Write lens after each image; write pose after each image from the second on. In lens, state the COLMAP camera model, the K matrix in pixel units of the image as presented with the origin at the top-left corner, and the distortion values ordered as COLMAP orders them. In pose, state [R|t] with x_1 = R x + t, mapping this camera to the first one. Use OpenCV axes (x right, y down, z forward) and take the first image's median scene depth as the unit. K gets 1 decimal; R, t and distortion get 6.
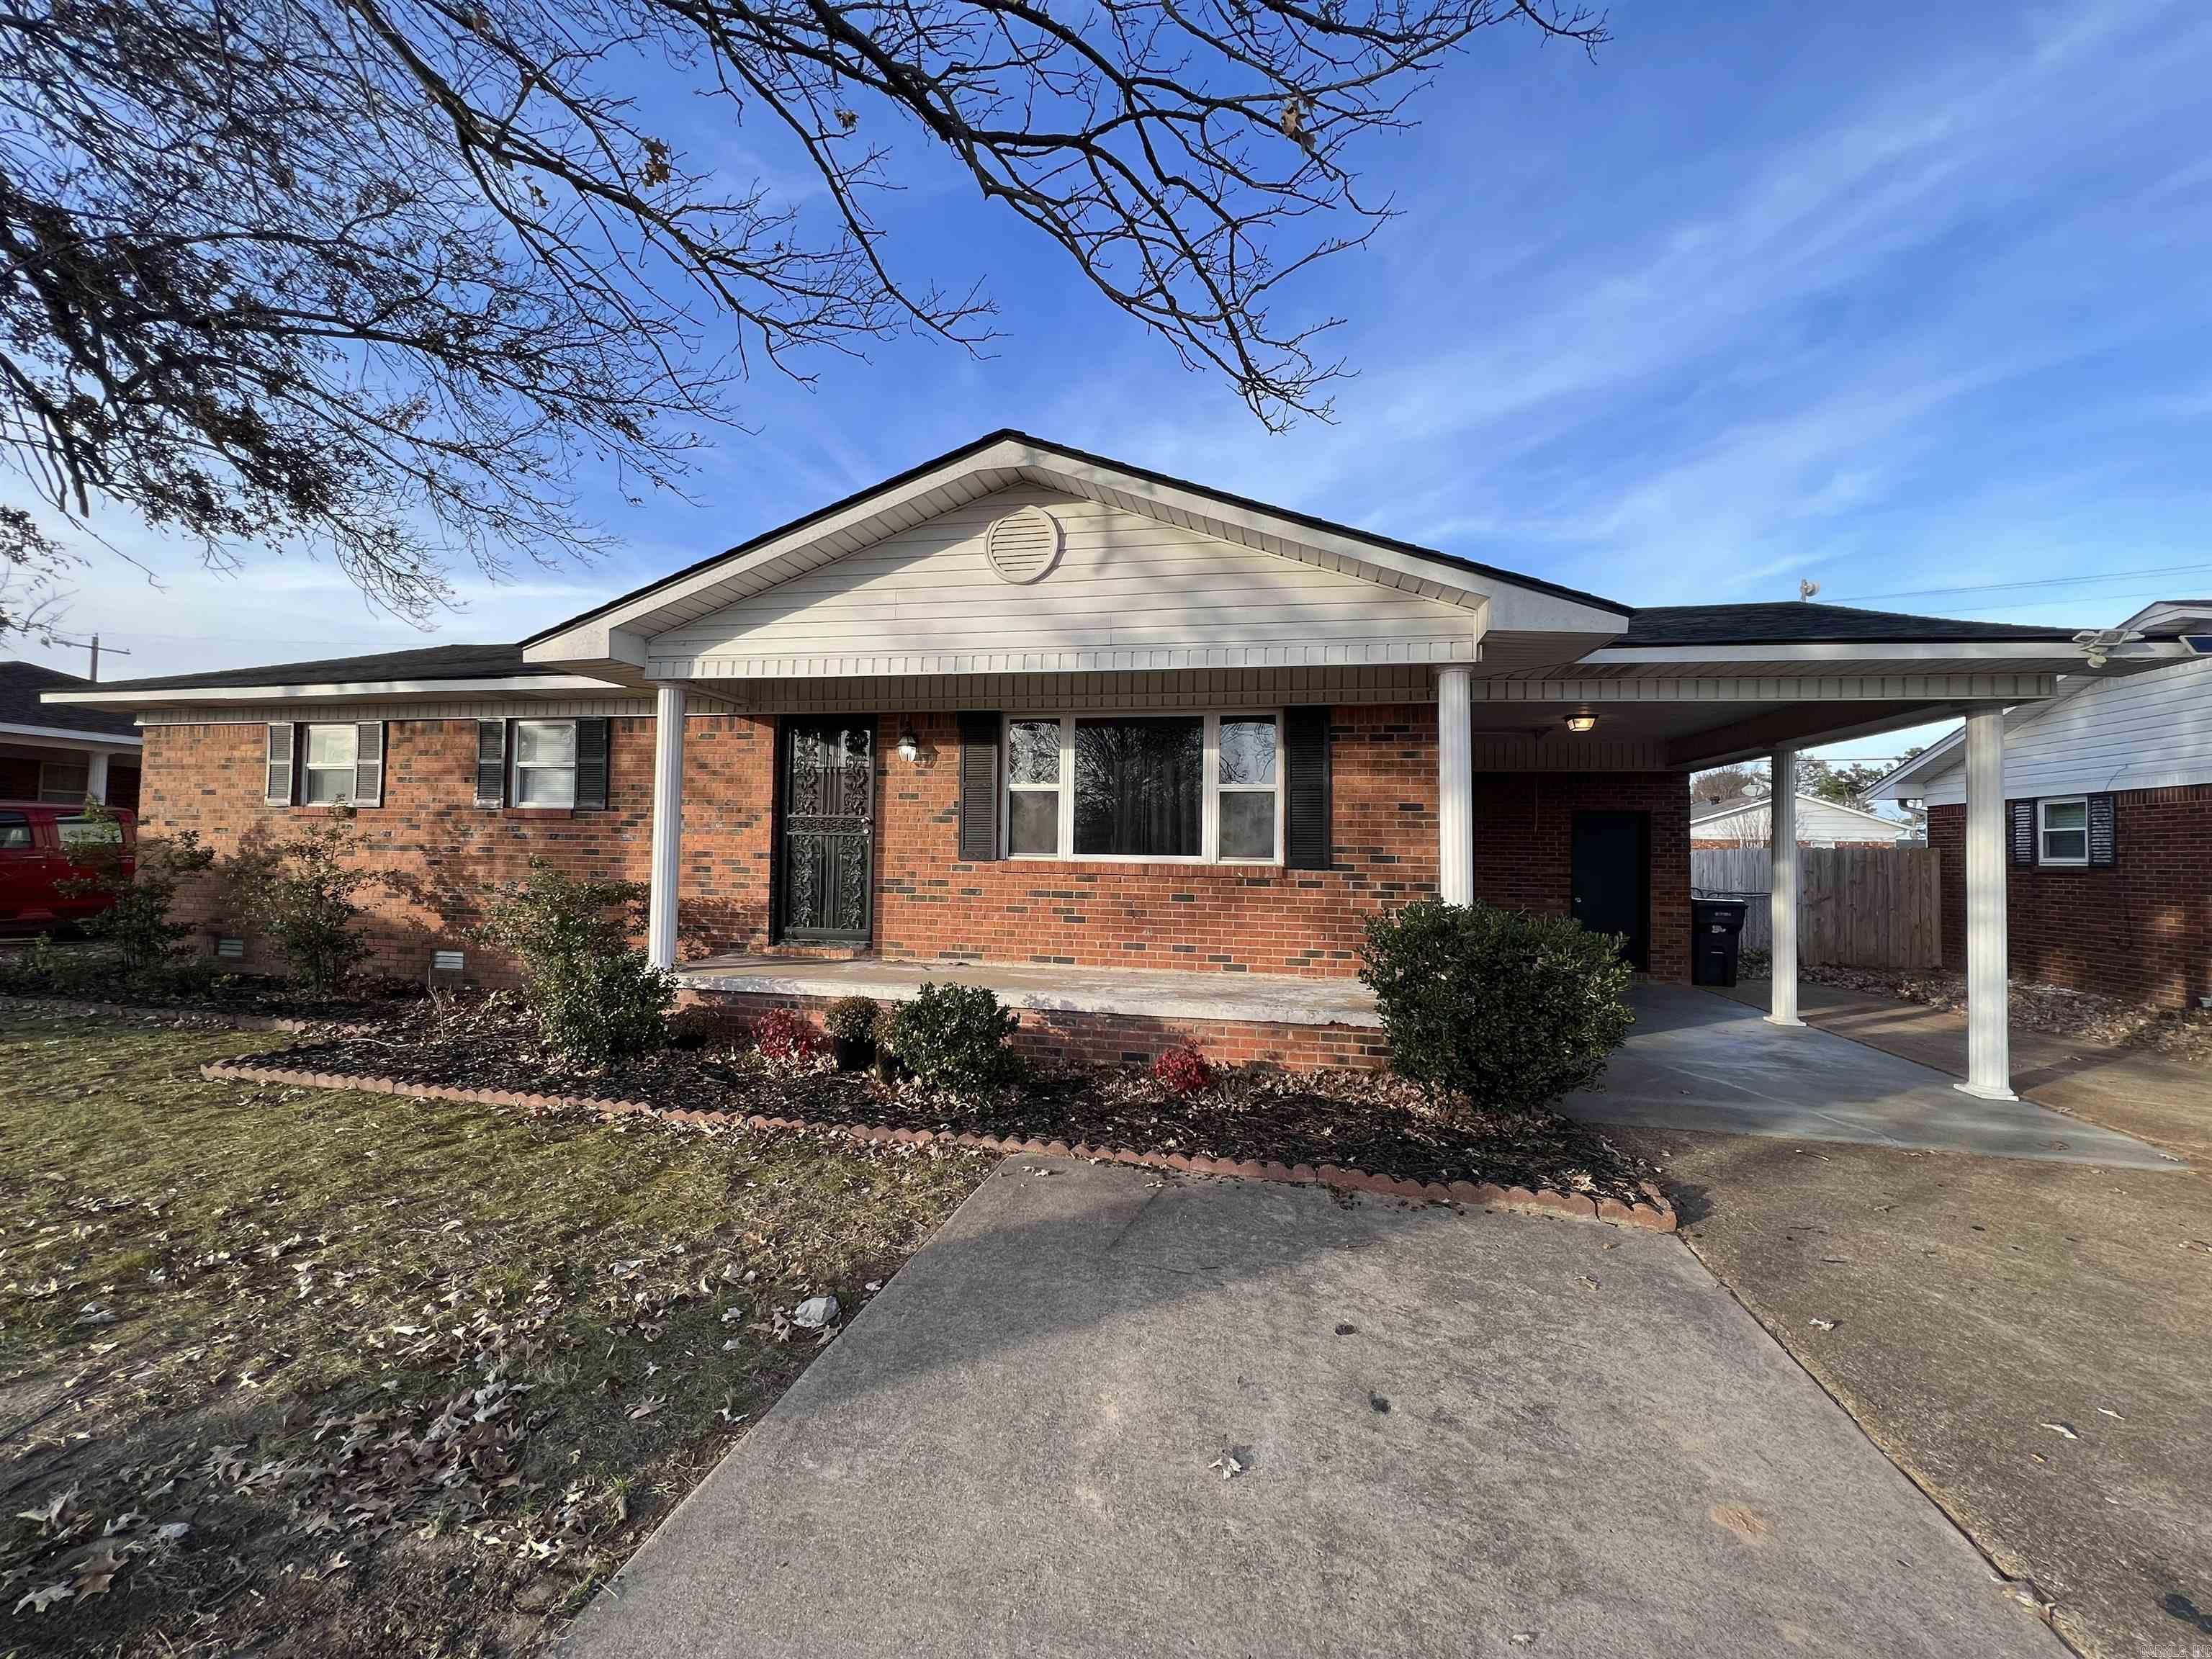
lens RADIAL K [[888.6, 0, 1106.0], [0, 888.6, 829.5], [0, 0, 1]] dist [-0.000759, 0.000358]
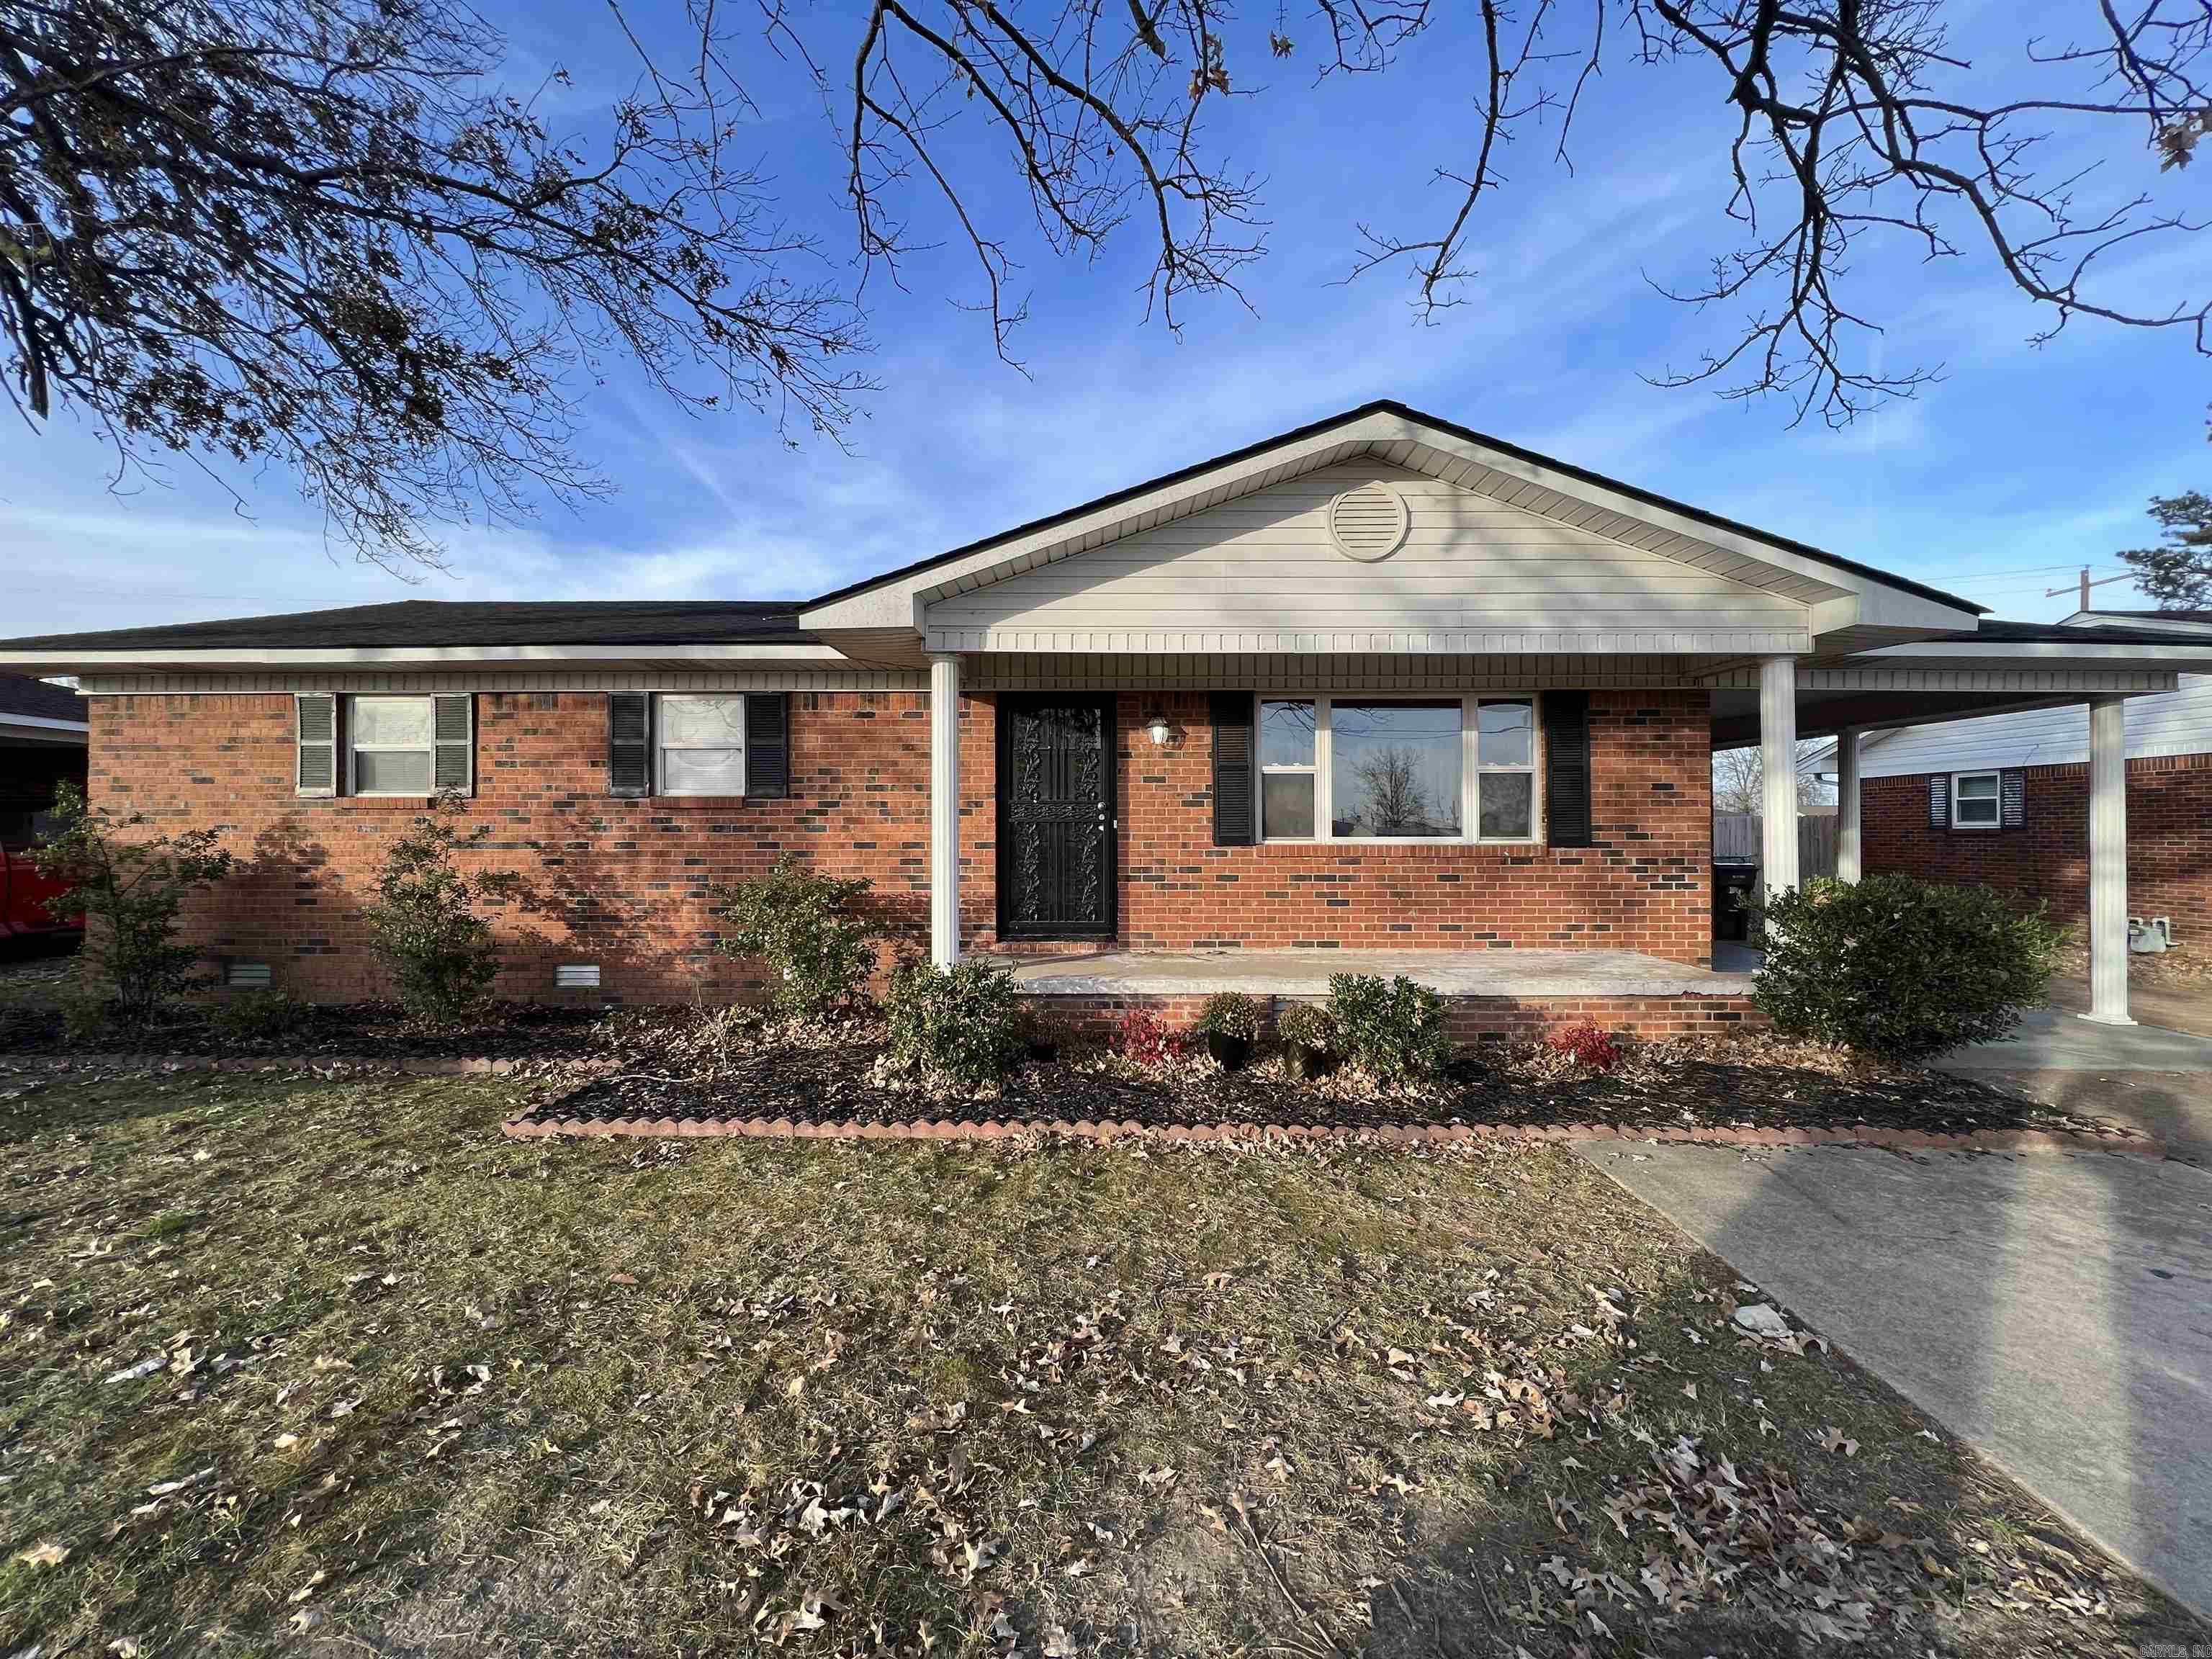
lens RADIAL K [[888.6, 0, 1106.0], [0, 888.6, 829.5], [0, 0, 1]] dist [-0.000759, 0.000358]
pose [[0.979895, -0.019153, 0.198591, -0.474513], [0.013747, 0.999497, 0.028566, -0.012232], [-0.199039, -0.025262, 0.979666, 0.079909]]
